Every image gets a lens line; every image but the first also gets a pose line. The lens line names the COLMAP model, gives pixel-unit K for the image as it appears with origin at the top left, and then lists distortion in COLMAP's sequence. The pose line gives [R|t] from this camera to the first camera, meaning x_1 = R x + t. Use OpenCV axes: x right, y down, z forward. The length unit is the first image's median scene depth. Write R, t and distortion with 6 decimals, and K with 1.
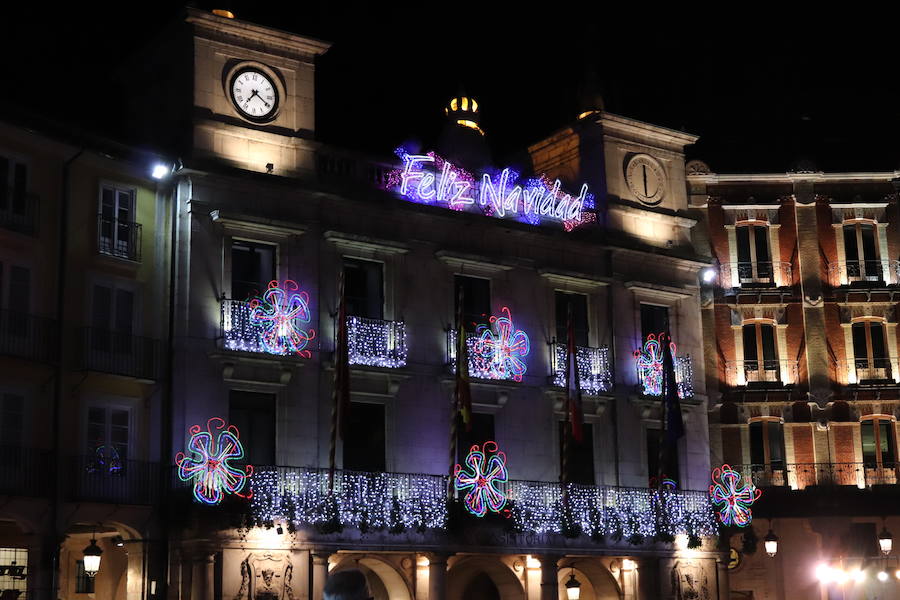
lens RADIAL K [[1424.7, 0, 450.0], [0, 1424.7, 300.0], [0, 0, 1]] dist [-0.009424, -0.002096]
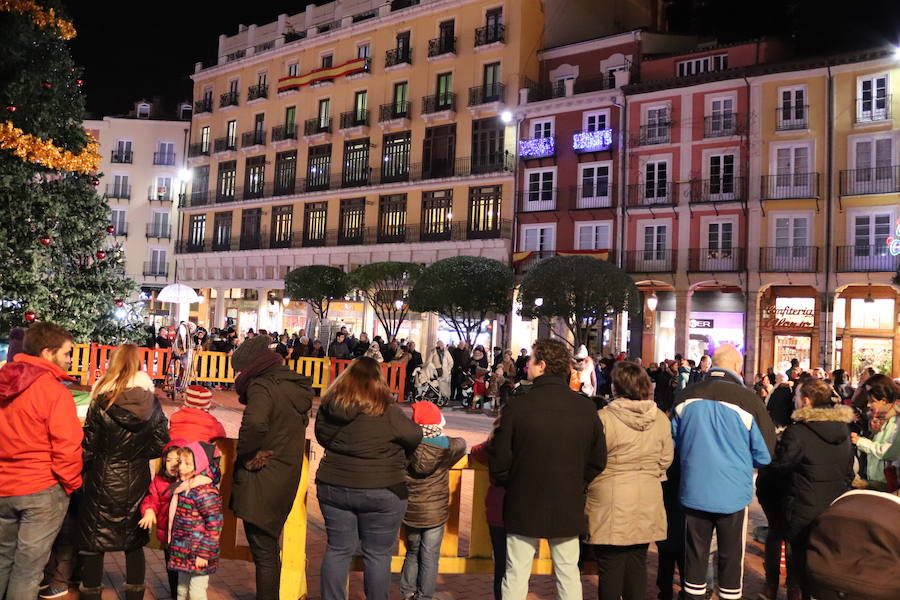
lens RADIAL K [[751.1, 0, 450.0], [0, 751.1, 300.0], [0, 0, 1]] dist [-0.158274, 0.138988]
pose [[-0.033349, -0.016536, -0.999307, 0.488917], [0.184303, 0.982614, -0.022410, 0.081631], [0.982304, -0.184923, -0.029721, 0.424630]]
